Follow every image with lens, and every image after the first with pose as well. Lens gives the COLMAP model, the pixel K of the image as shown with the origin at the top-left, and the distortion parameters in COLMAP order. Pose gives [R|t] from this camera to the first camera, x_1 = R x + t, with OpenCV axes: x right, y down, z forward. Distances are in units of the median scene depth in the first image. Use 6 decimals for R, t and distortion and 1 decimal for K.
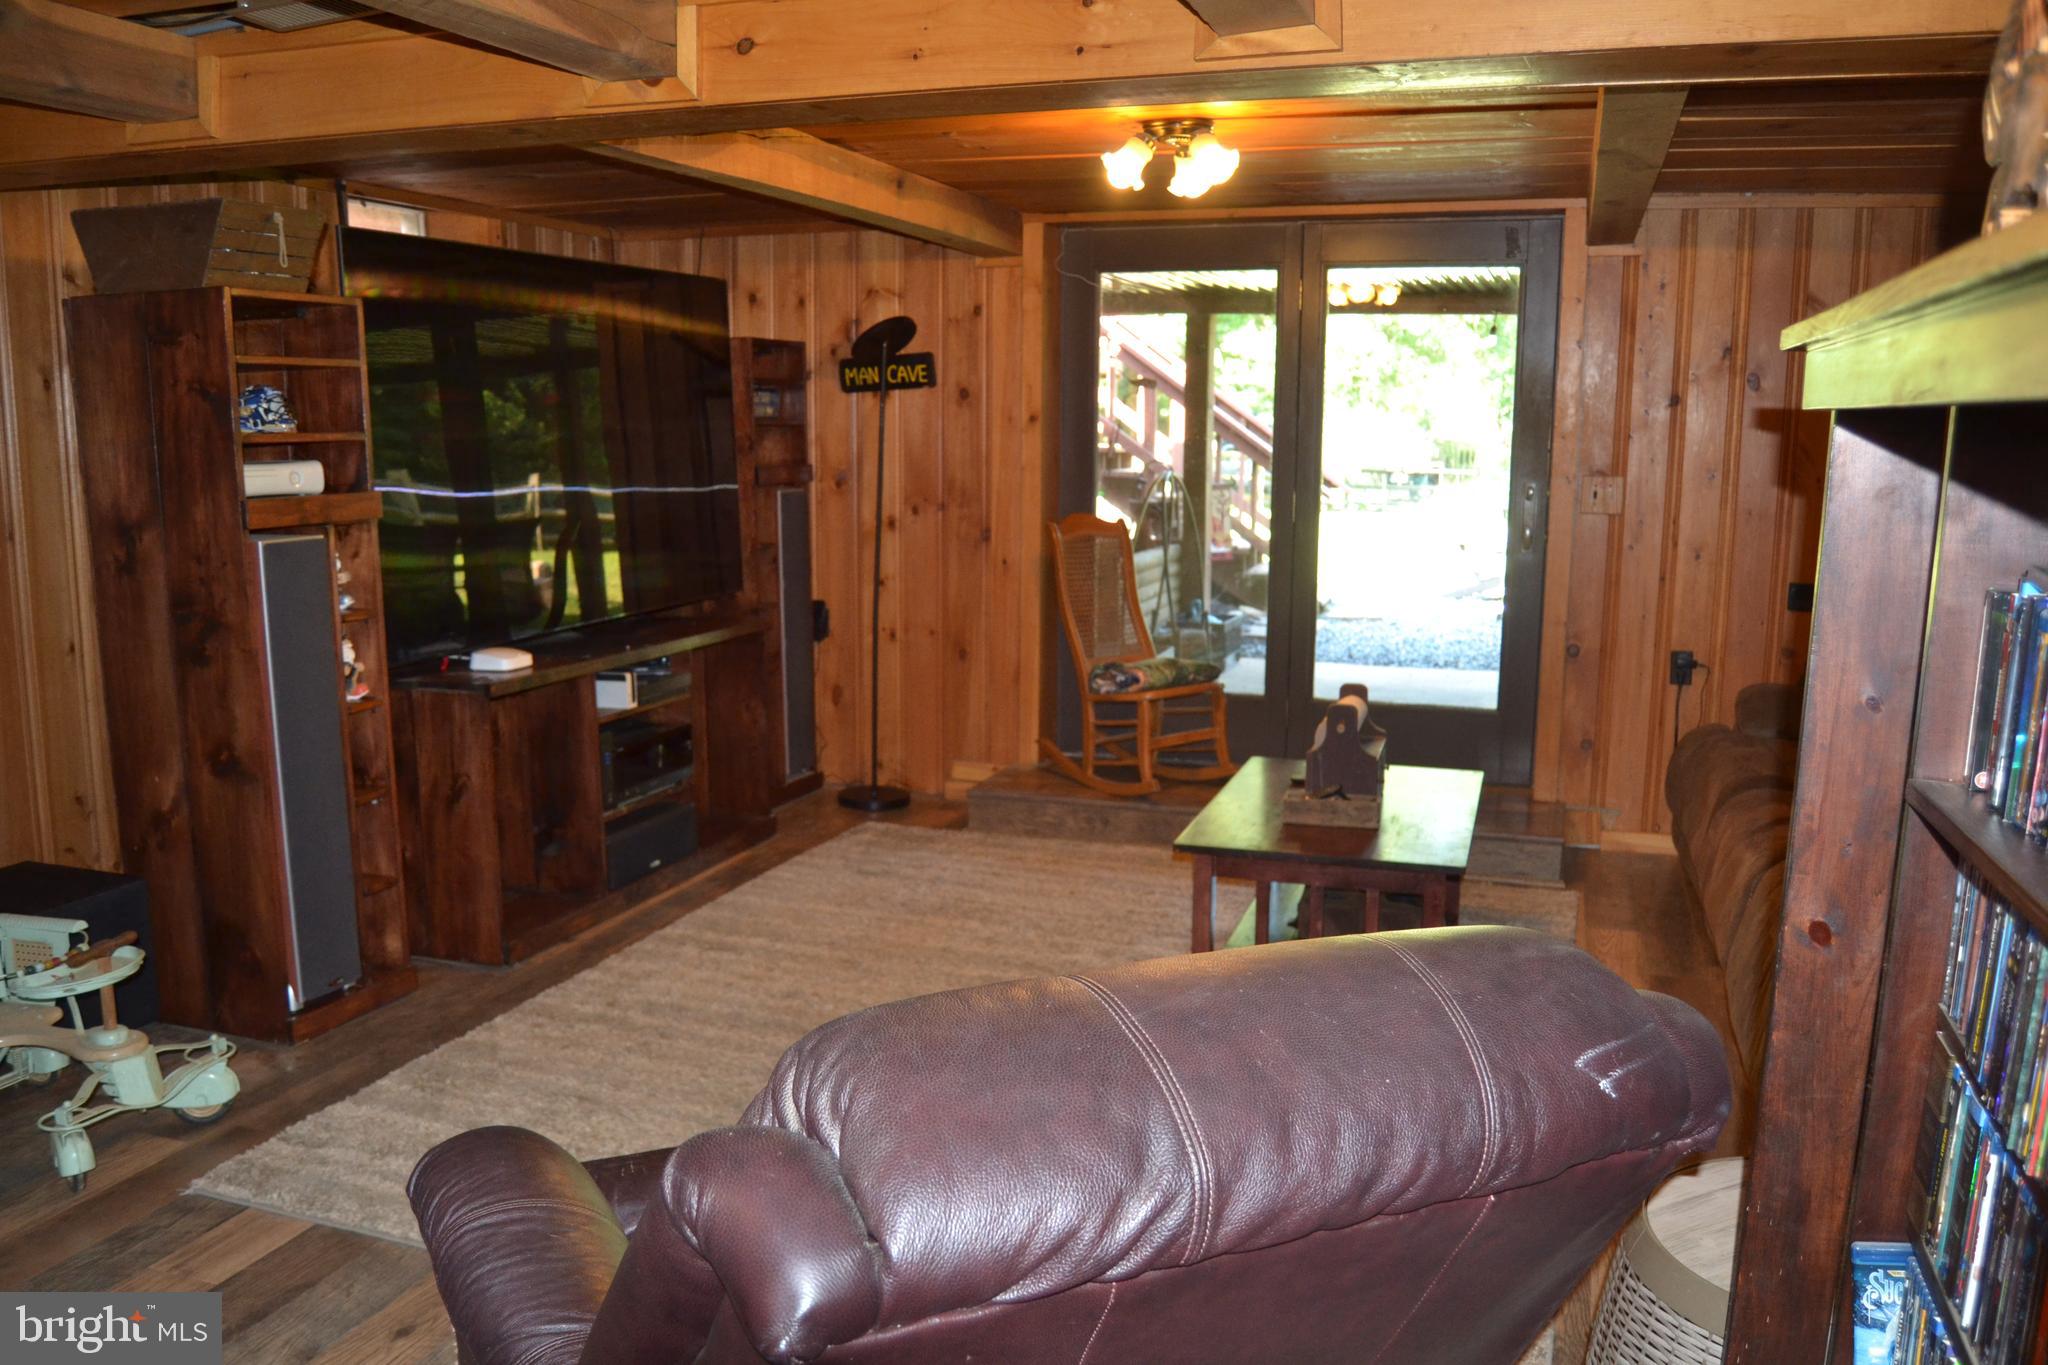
lens RADIAL K [[1630.1, 0, 1017.4], [0, 1630.1, 705.6], [0, 0, 1]] dist [-0.090420, 0.038818]
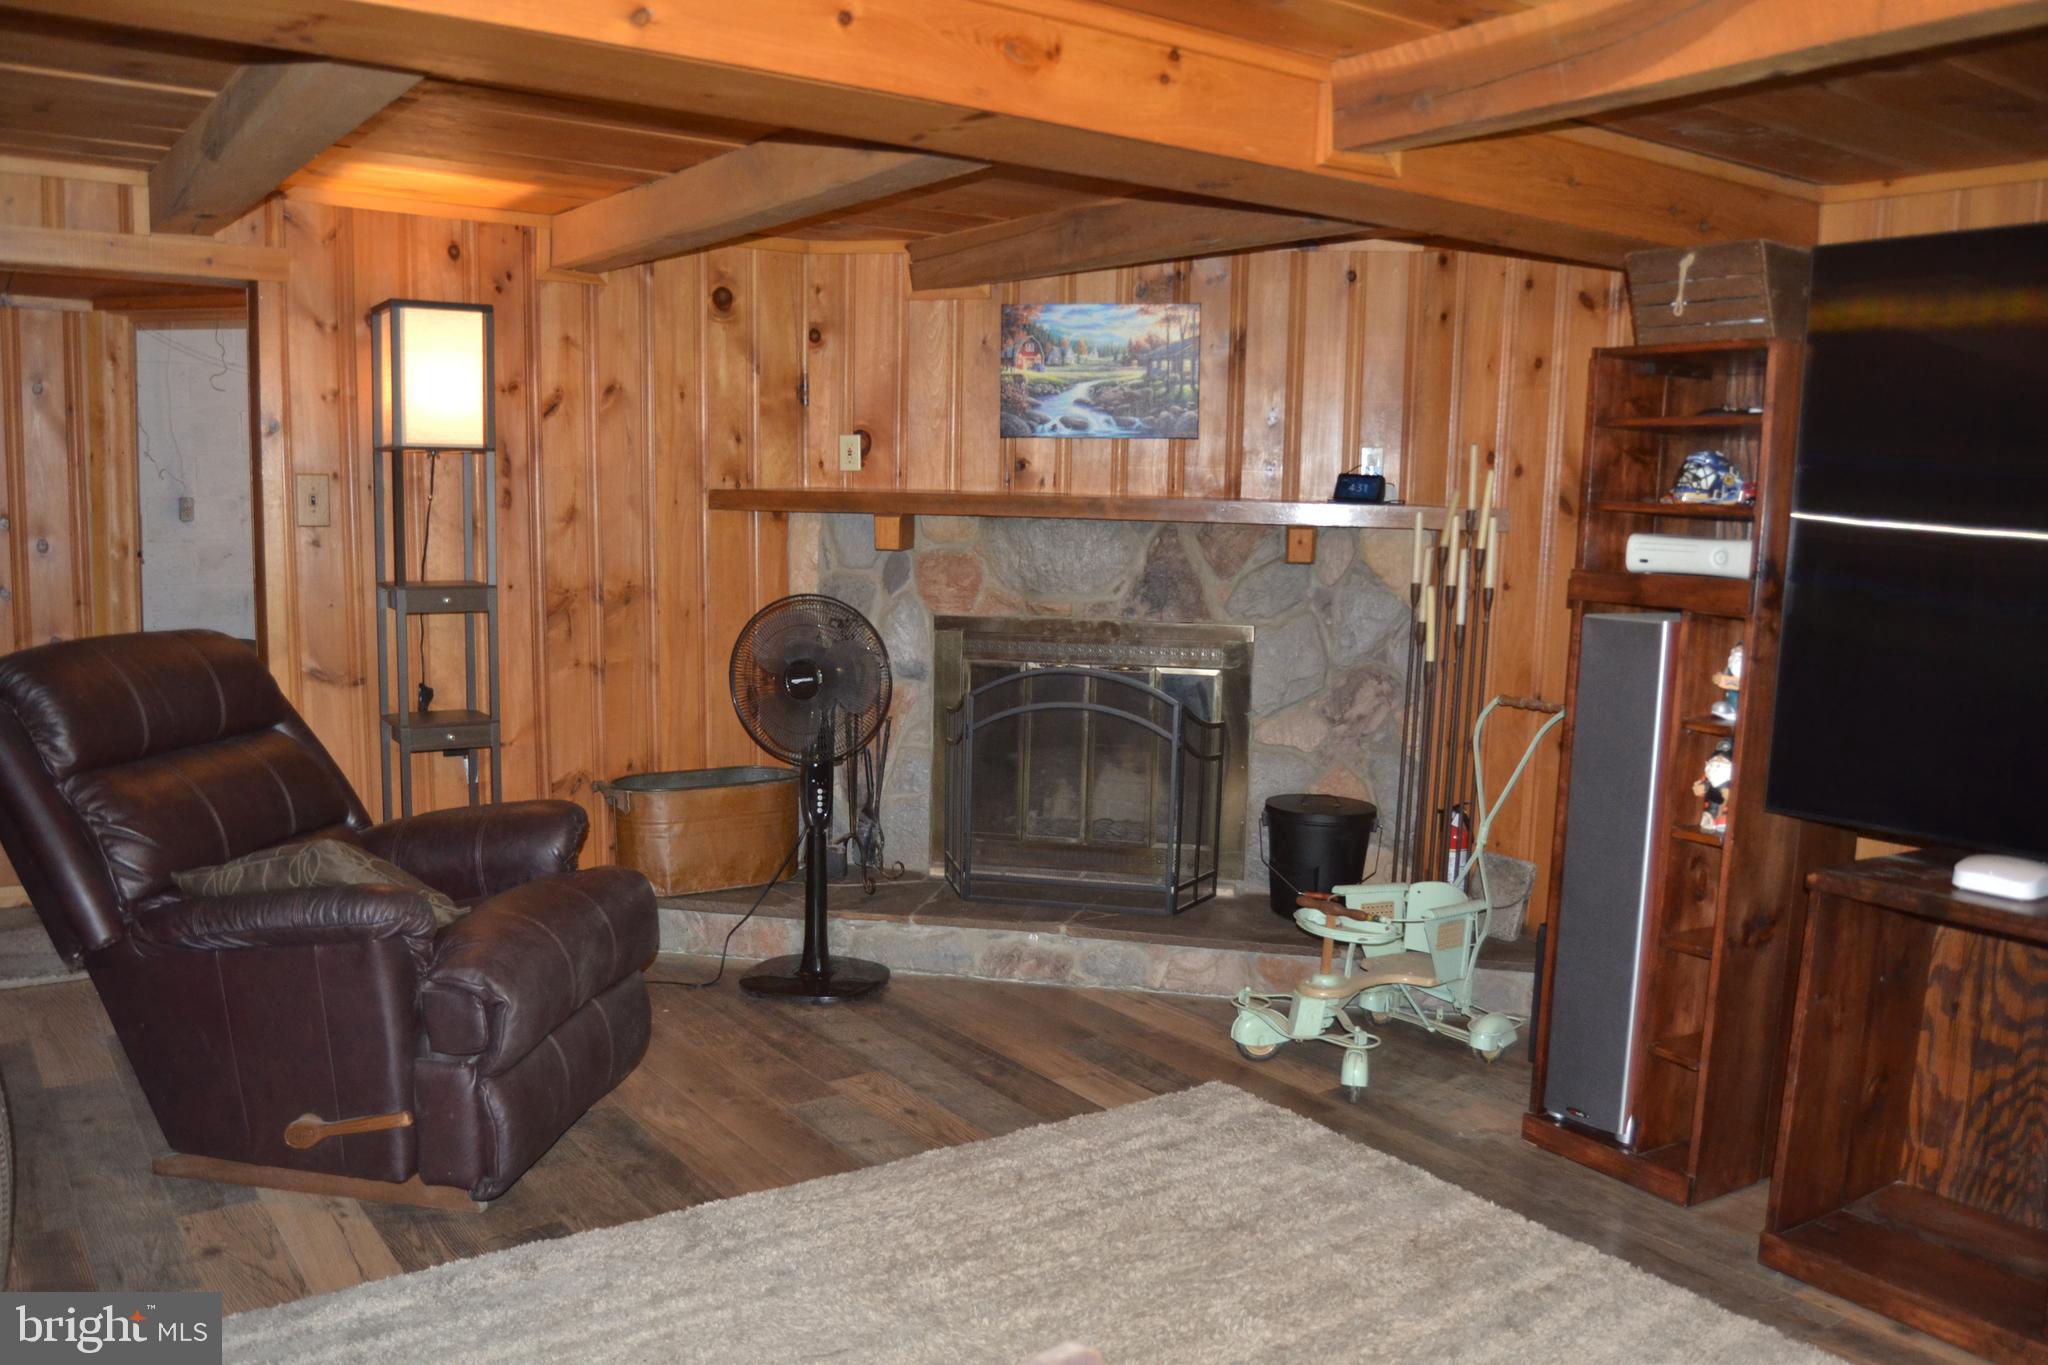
lens RADIAL K [[1630.1, 0, 1017.4], [0, 1630.1, 705.6], [0, 0, 1]] dist [-0.090420, 0.038818]
pose [[-0.588131, 0.085057, -0.804281, 0.442638], [-0.164597, 0.961054, 0.221998, -0.186352], [0.791840, 0.262946, -0.551226, 1.144951]]
